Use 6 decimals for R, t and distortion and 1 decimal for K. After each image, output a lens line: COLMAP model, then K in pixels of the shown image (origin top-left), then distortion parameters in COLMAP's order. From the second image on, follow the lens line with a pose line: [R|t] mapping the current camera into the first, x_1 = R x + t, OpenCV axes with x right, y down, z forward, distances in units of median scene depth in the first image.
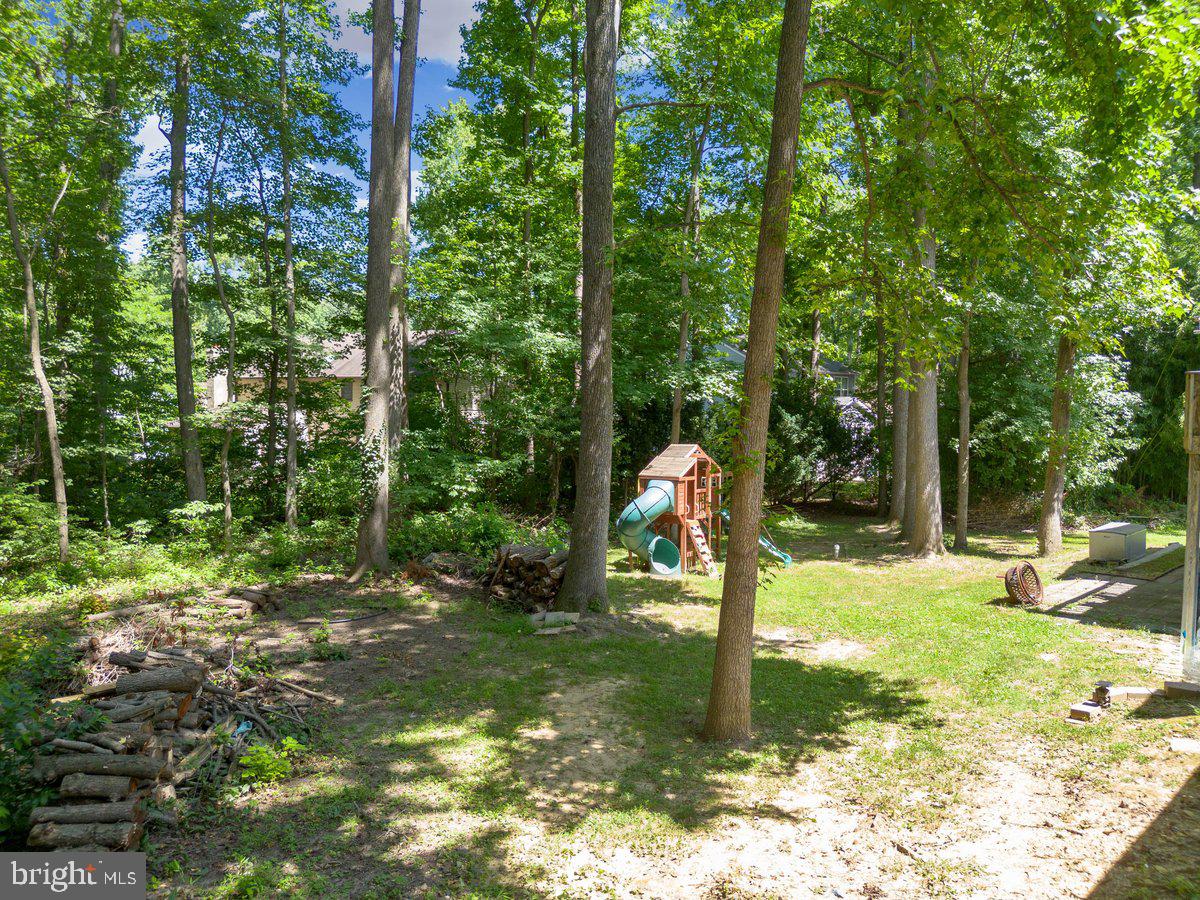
lens RADIAL K [[853.5, 0, 602.3], [0, 853.5, 444.5], [0, 0, 1]] dist [0.057399, -0.041594]
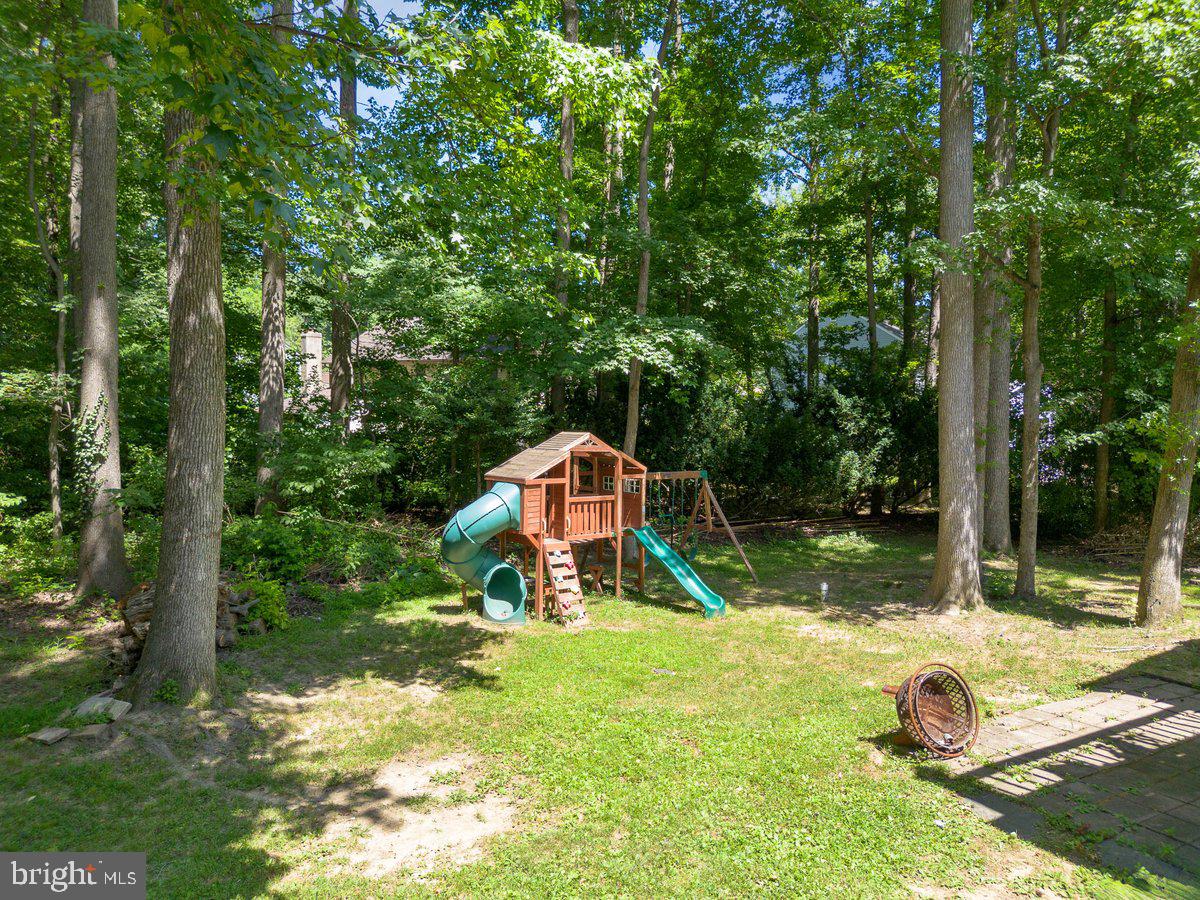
lens RADIAL K [[853.5, 0, 602.3], [0, 853.5, 444.5], [0, 0, 1]] dist [0.057399, -0.041594]
pose [[0.968152, 0.013795, -0.249981, 0.313737], [-0.011512, 0.999878, 0.010593, 0.002364], [0.250097, -0.007378, 0.968193, 0.343761]]
